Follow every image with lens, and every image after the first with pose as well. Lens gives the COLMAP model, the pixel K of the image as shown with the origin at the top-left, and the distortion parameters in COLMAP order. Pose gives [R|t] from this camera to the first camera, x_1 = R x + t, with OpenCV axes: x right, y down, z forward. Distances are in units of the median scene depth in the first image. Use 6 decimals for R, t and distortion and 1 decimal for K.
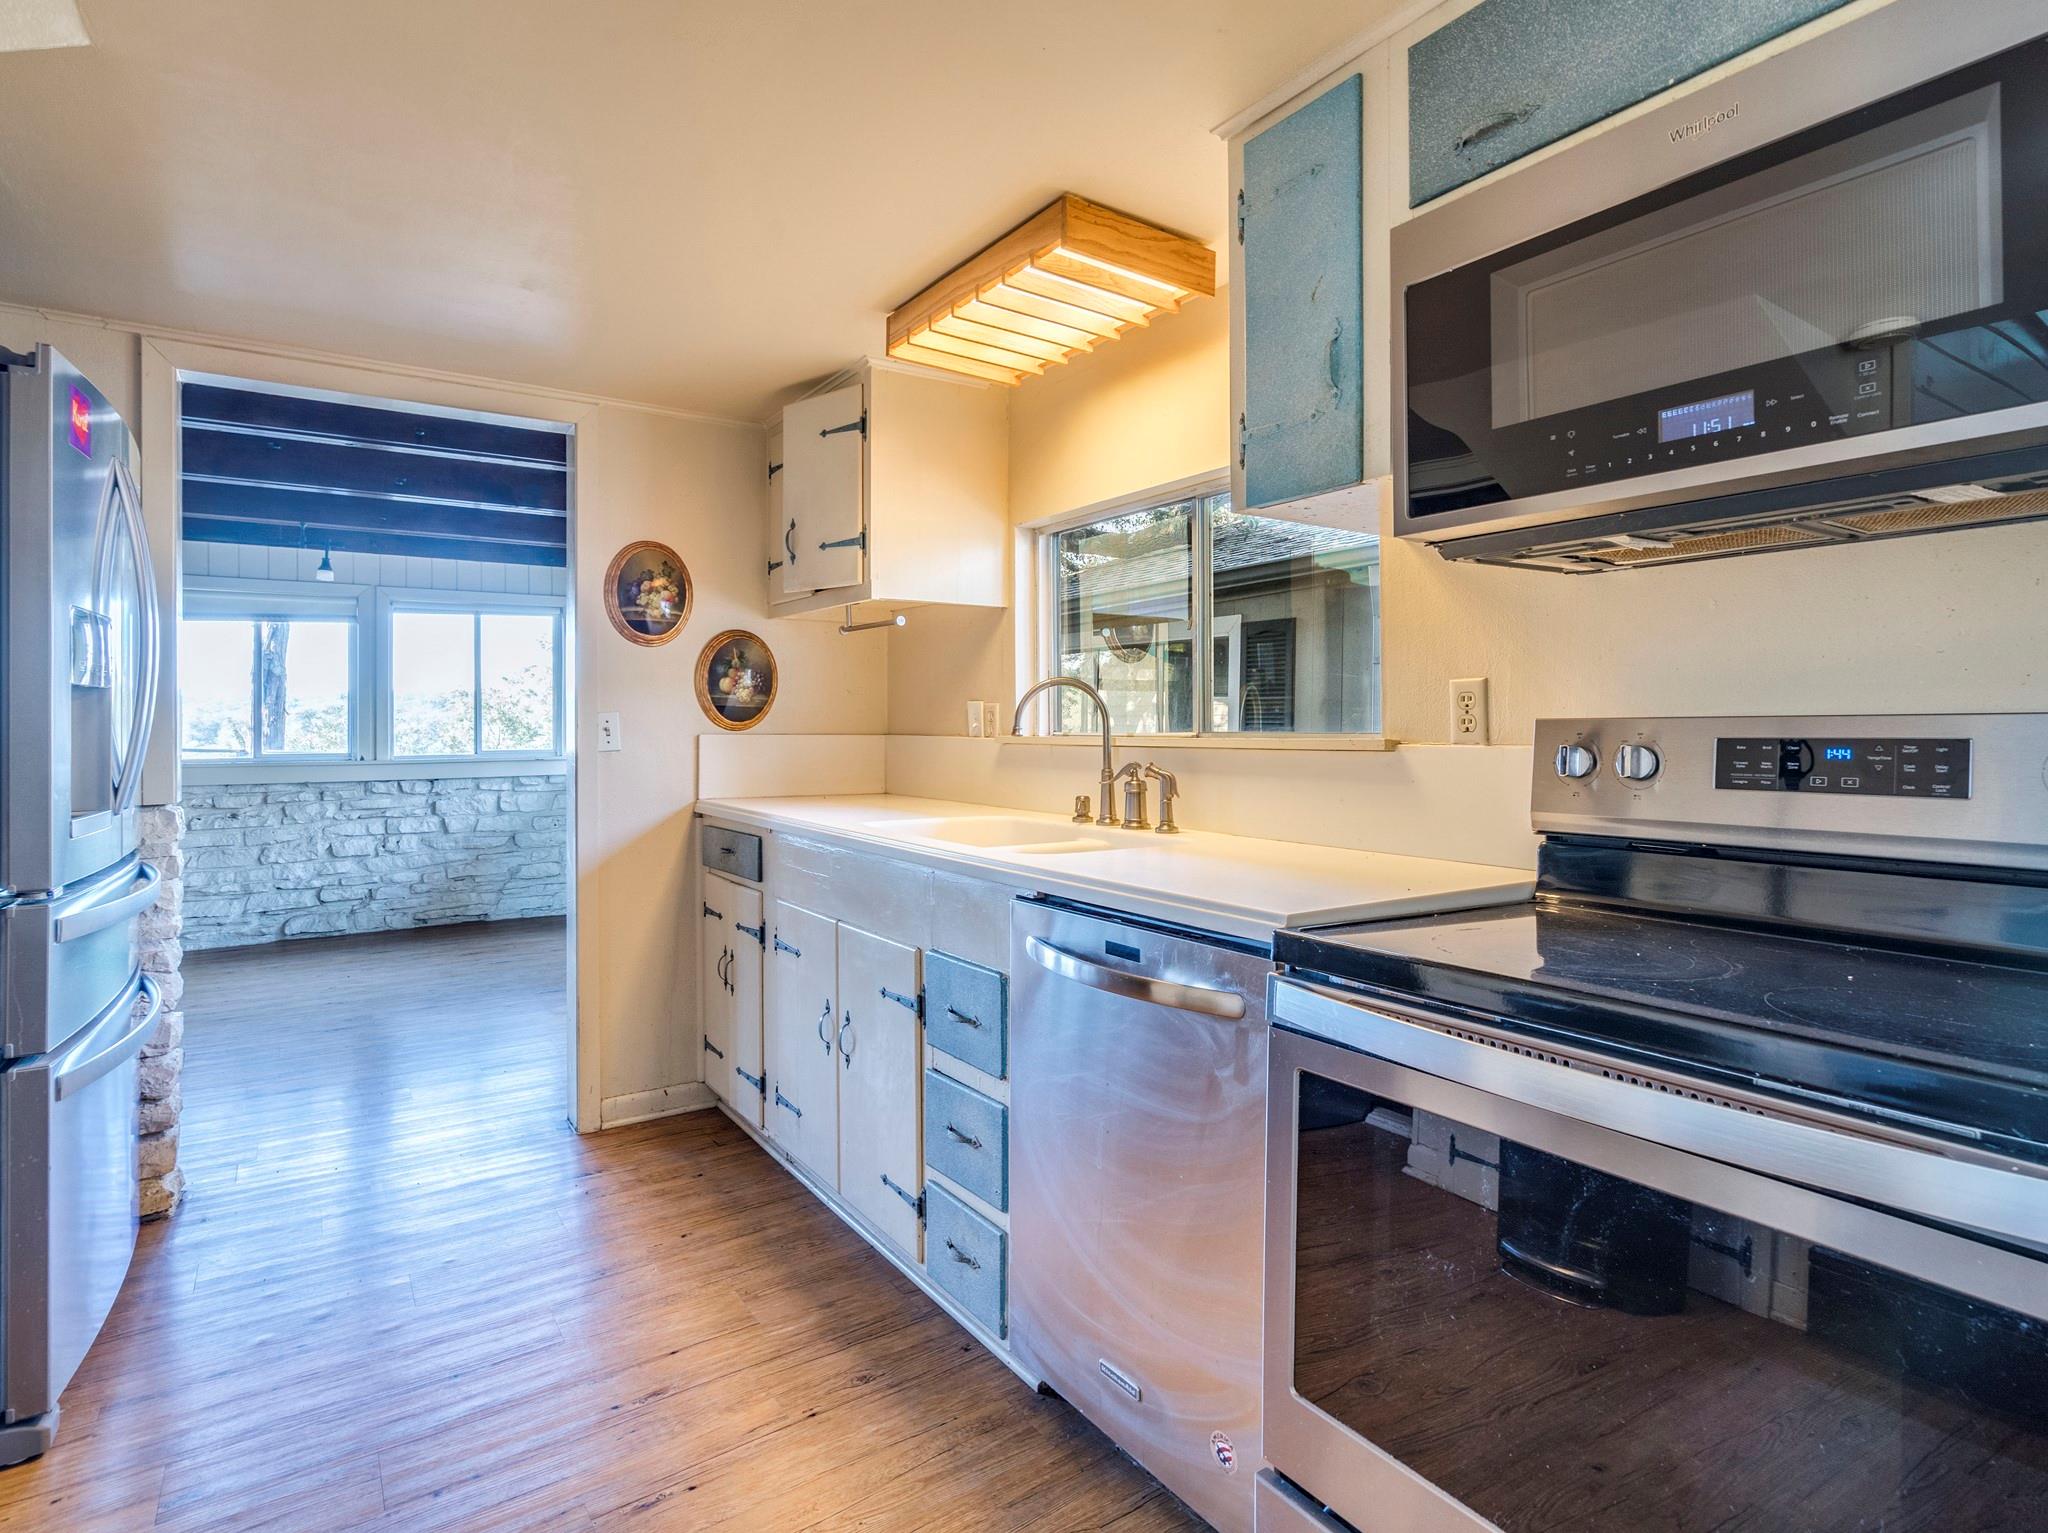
lens RADIAL K [[1066.7, 0, 1017.1], [0, 1066.7, 752.1], [0, 0, 1]] dist [0.004613, 0.000746]
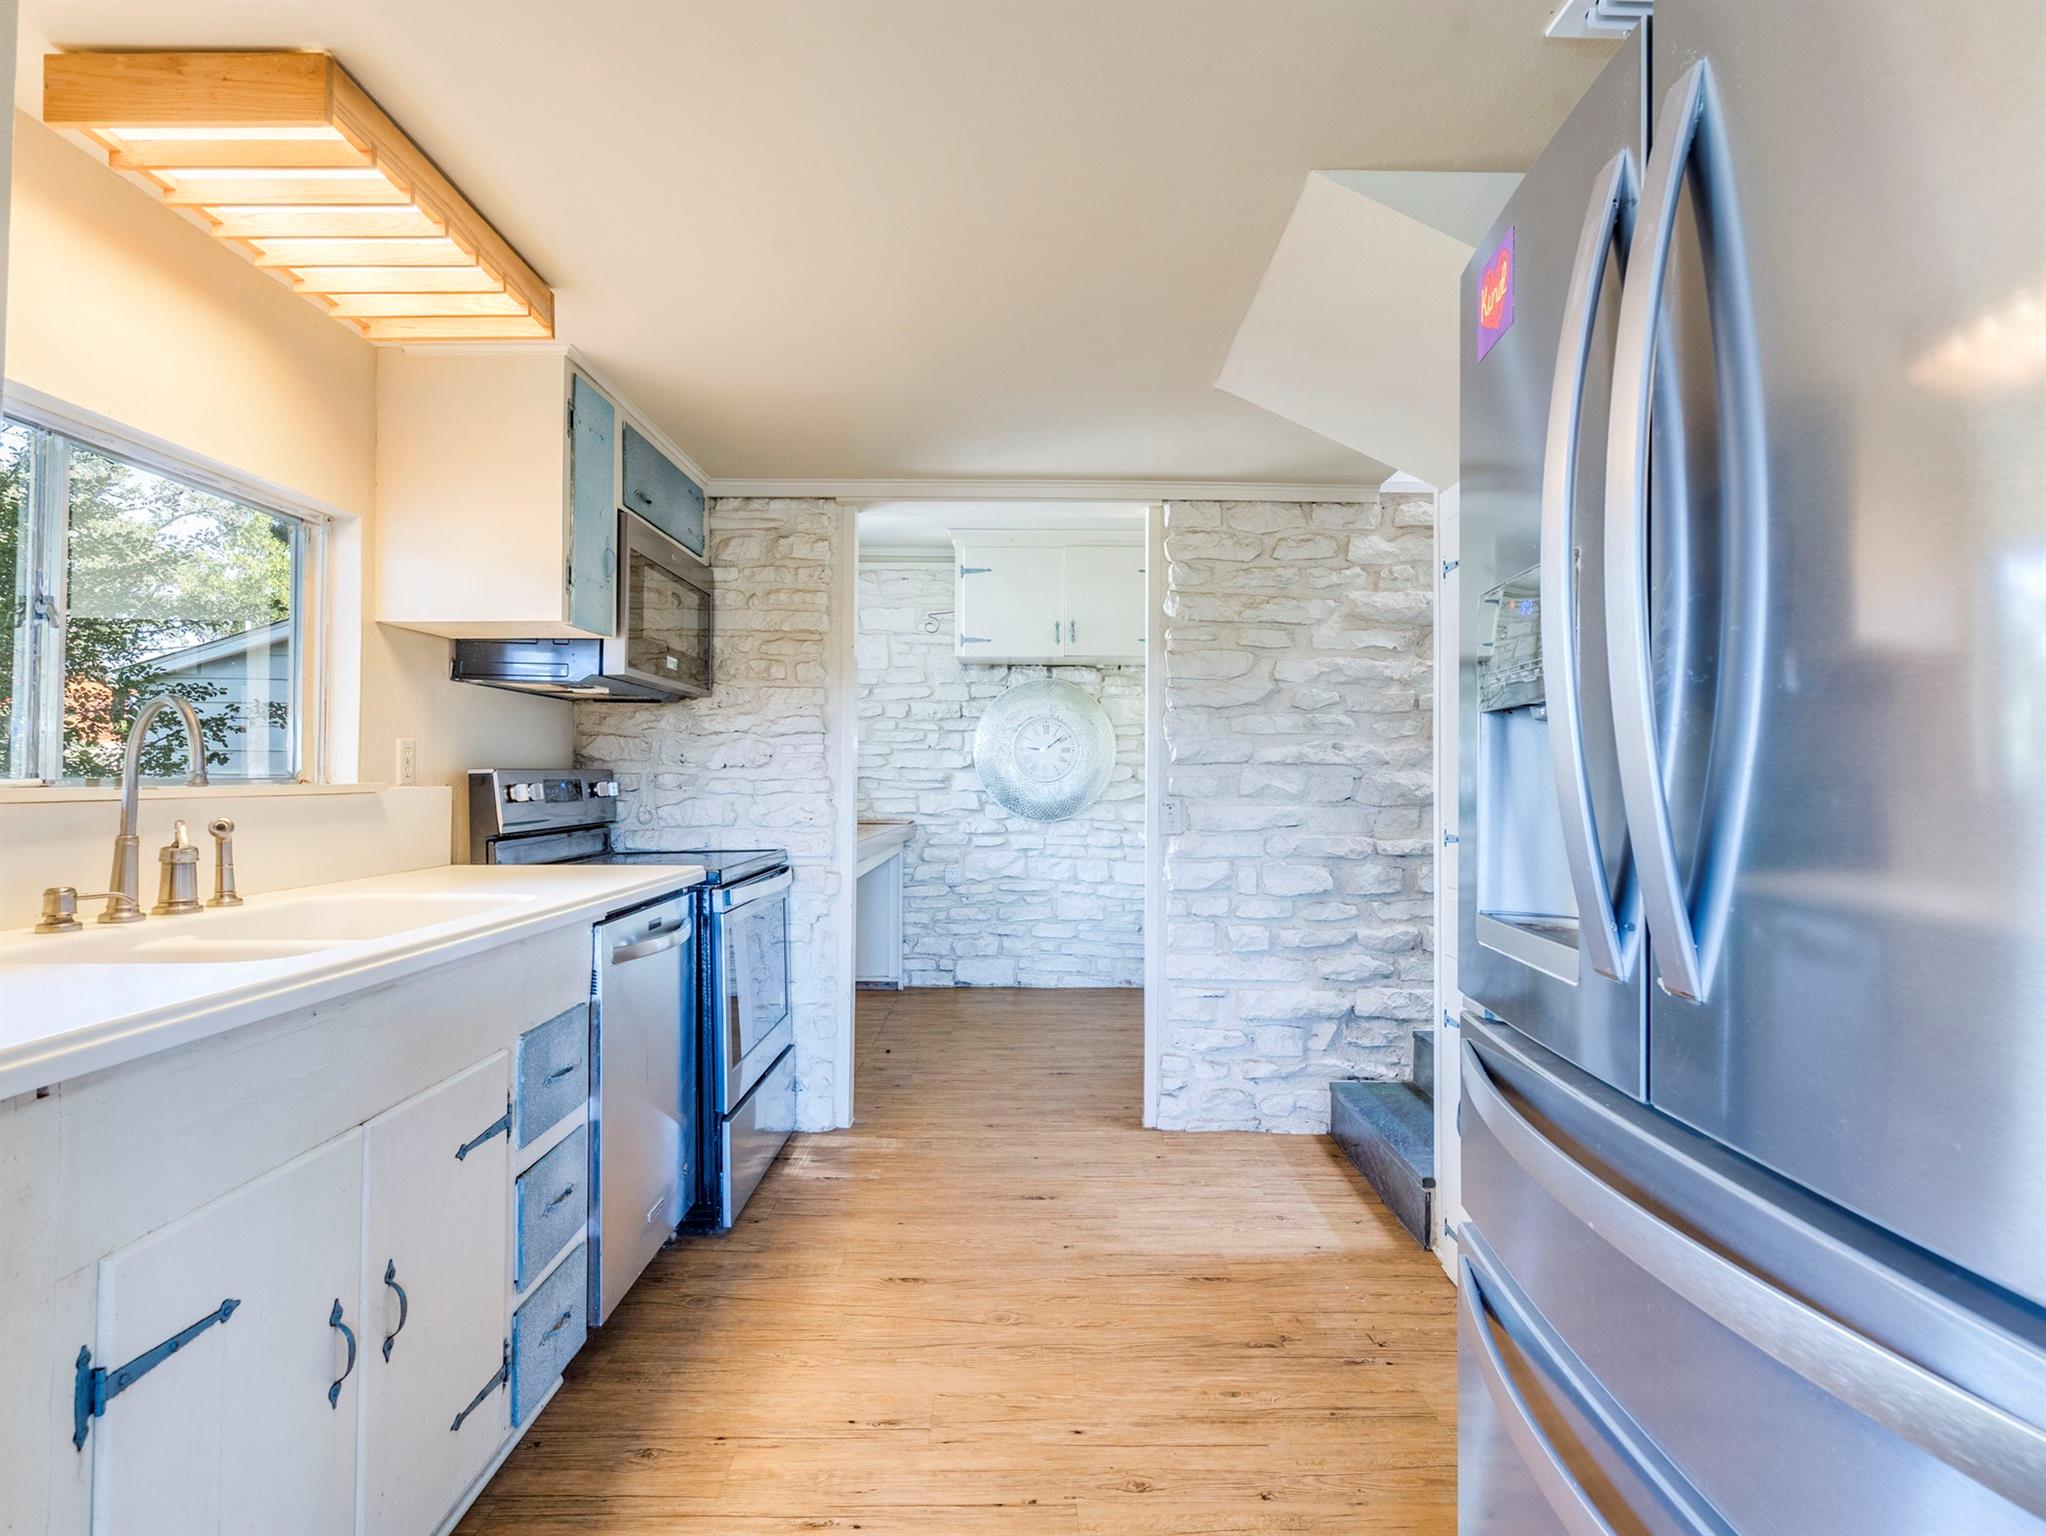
lens RADIAL K [[1065.6, 0, 1022.6], [0, 1065.6, 763.4], [0, 0, 1]] dist [0.004613, 0.000746]
pose [[-0.828608, -0.000155, 0.559829, -1.207173], [0.008454, 0.999882, 0.012789, -0.052941], [-0.559765, 0.015330, -0.828510, 2.007672]]
